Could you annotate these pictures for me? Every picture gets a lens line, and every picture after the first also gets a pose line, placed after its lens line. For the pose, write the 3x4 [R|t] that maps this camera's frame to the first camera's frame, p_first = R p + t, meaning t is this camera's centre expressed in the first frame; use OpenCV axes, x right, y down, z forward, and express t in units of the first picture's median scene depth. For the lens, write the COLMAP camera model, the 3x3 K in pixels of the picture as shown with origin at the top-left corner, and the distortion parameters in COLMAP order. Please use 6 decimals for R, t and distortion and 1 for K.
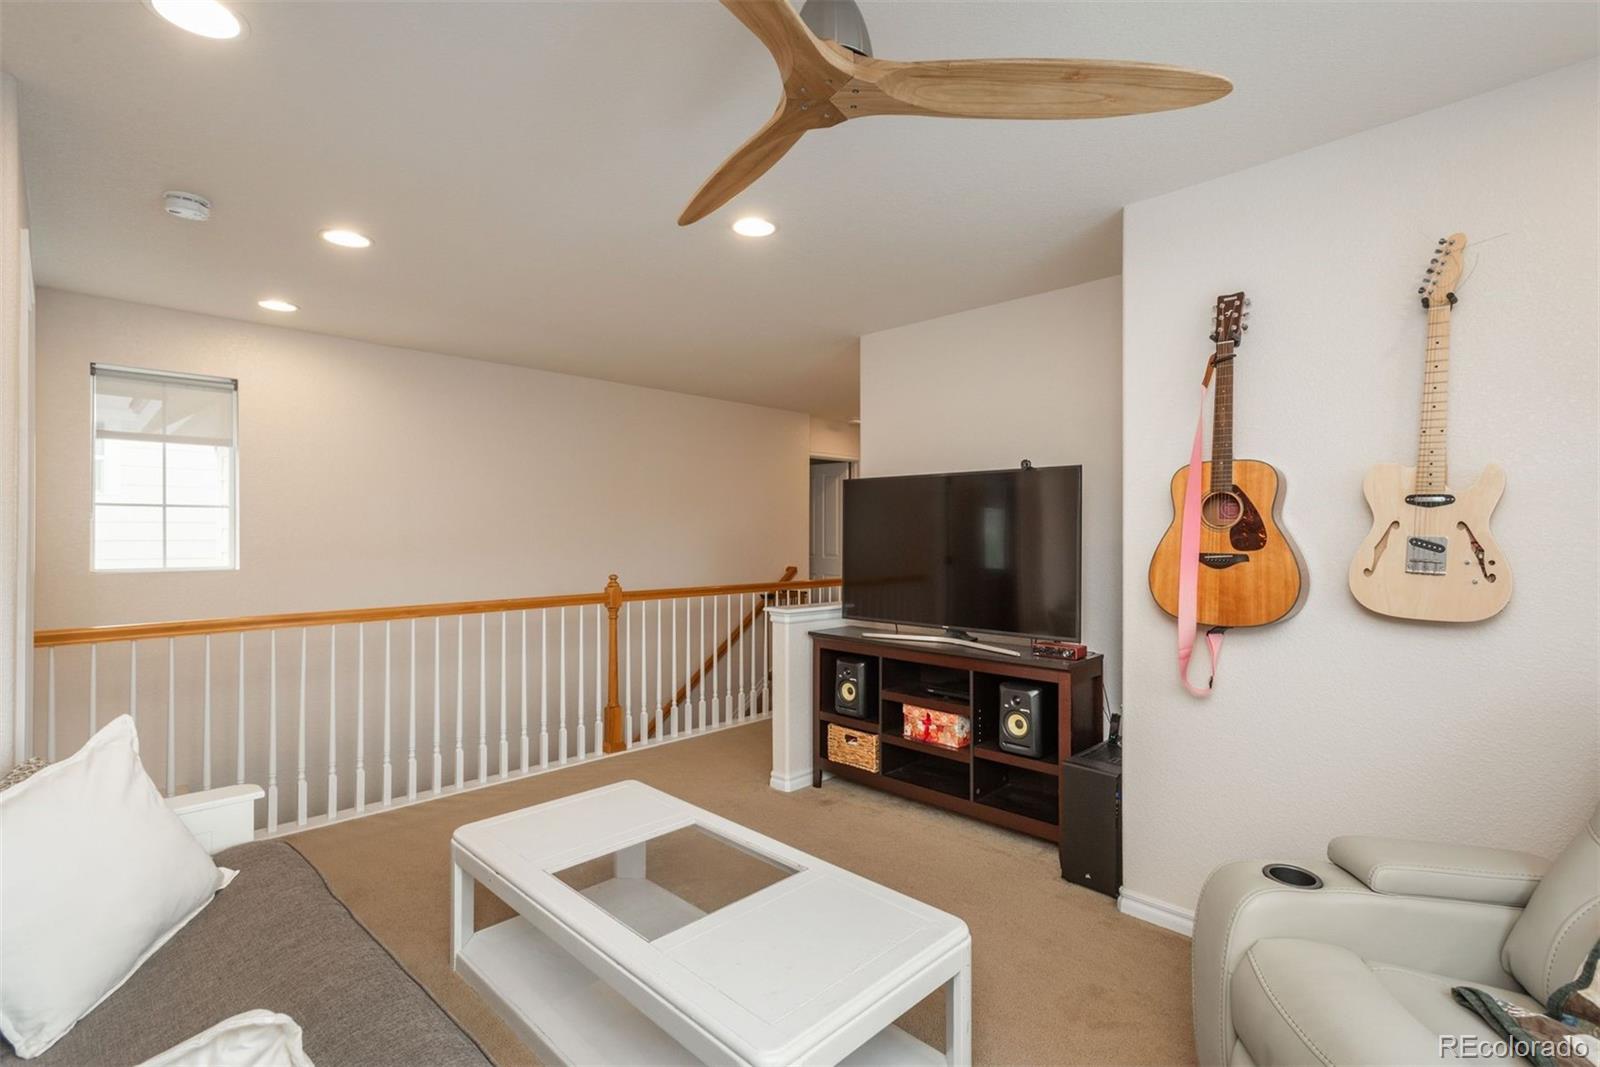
lens RADIAL K [[741.1, 0, 800.7], [0, 741.1, 533.0], [0, 0, 1]] dist [0.000714, -0.000190]
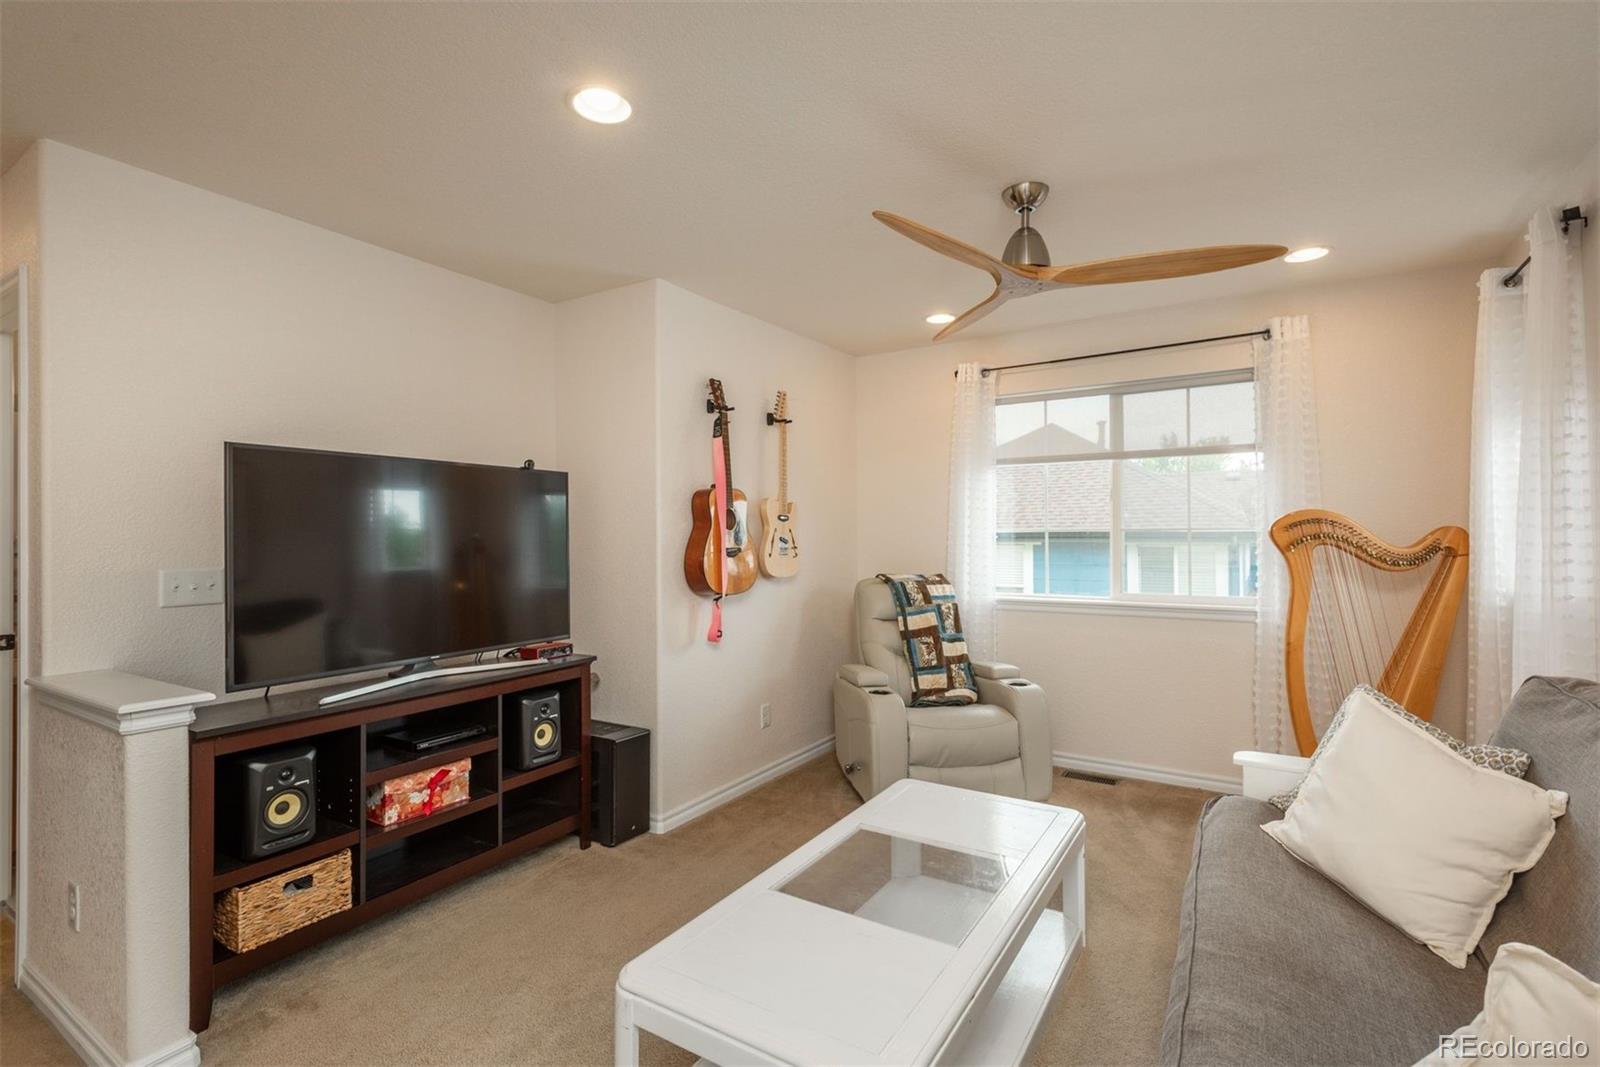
lens RADIAL K [[741.1, 0, 799.1], [0, 741.1, 531.9], [0, 0, 1]] dist [0.000714, -0.000190]
pose [[-0.222423, -0.003312, 0.974945, -0.667479], [0.000438, 0.999994, 0.003497, -0.008409], [-0.974950, 0.001205, -0.222420, 0.820317]]
